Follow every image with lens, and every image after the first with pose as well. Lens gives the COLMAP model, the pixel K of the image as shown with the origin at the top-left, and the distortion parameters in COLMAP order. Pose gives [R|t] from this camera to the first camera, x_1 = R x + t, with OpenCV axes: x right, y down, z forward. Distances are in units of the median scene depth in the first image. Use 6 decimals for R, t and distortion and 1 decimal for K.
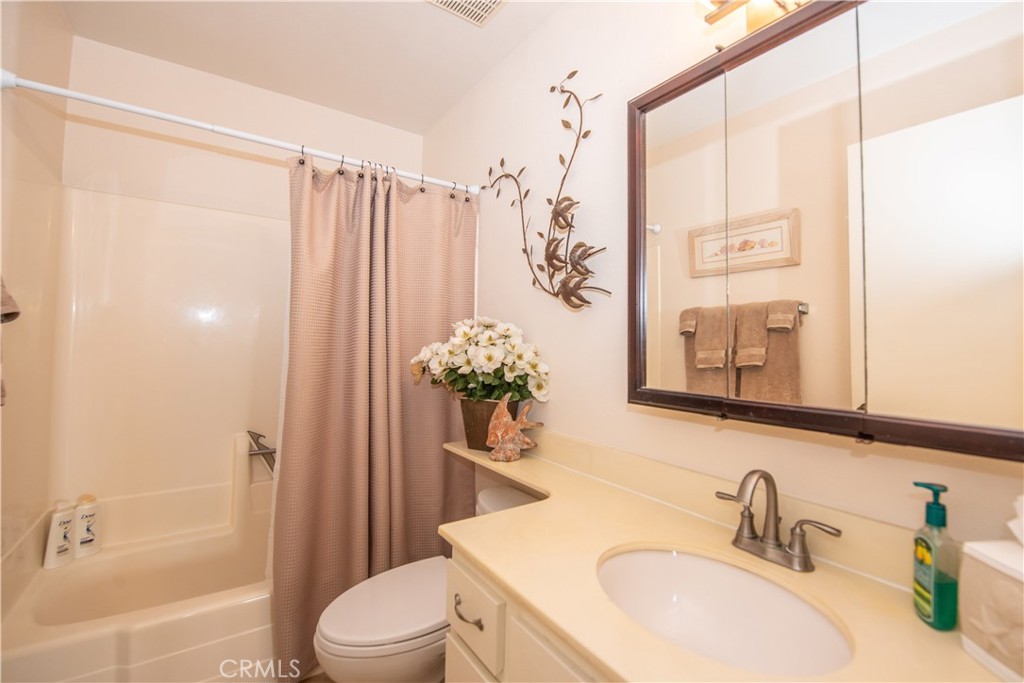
lens RADIAL K [[448.9, 0, 524.4], [0, 448.9, 338.4], [0, 0, 1]] dist [-0.018679, -0.000072]
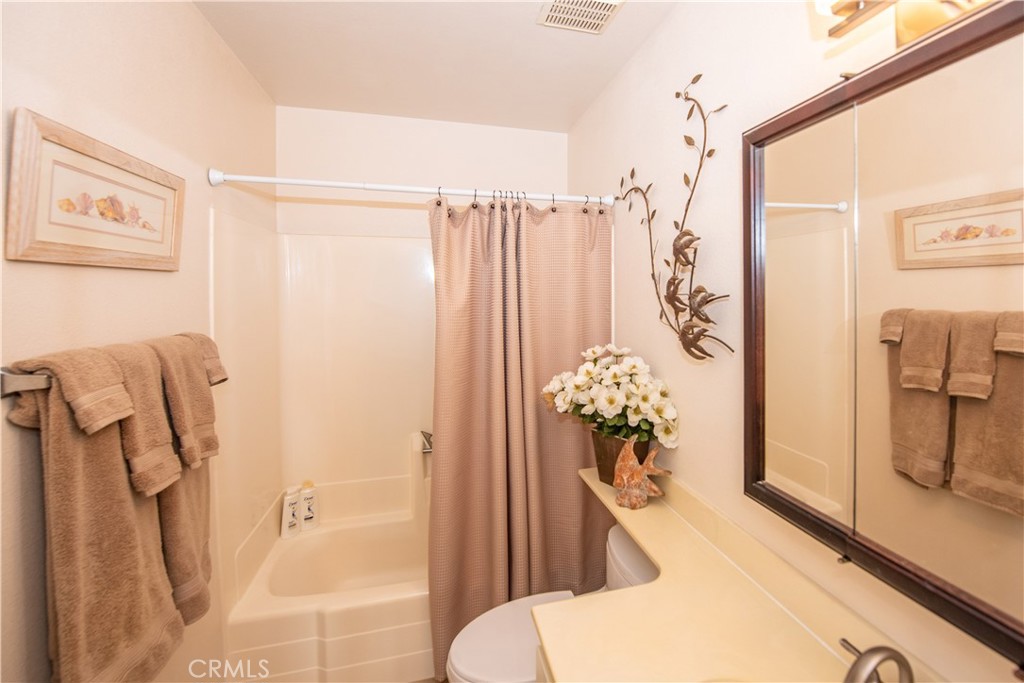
lens RADIAL K [[458.5, 0, 552.8], [0, 458.5, 315.6], [0, 0, 1]] dist [-0.016090, -0.000312]
pose [[0.939712, -0.015886, -0.341597, 0.136445], [0.033597, 0.998377, 0.045994, -0.179623], [0.340311, -0.054697, 0.938721, 0.051310]]
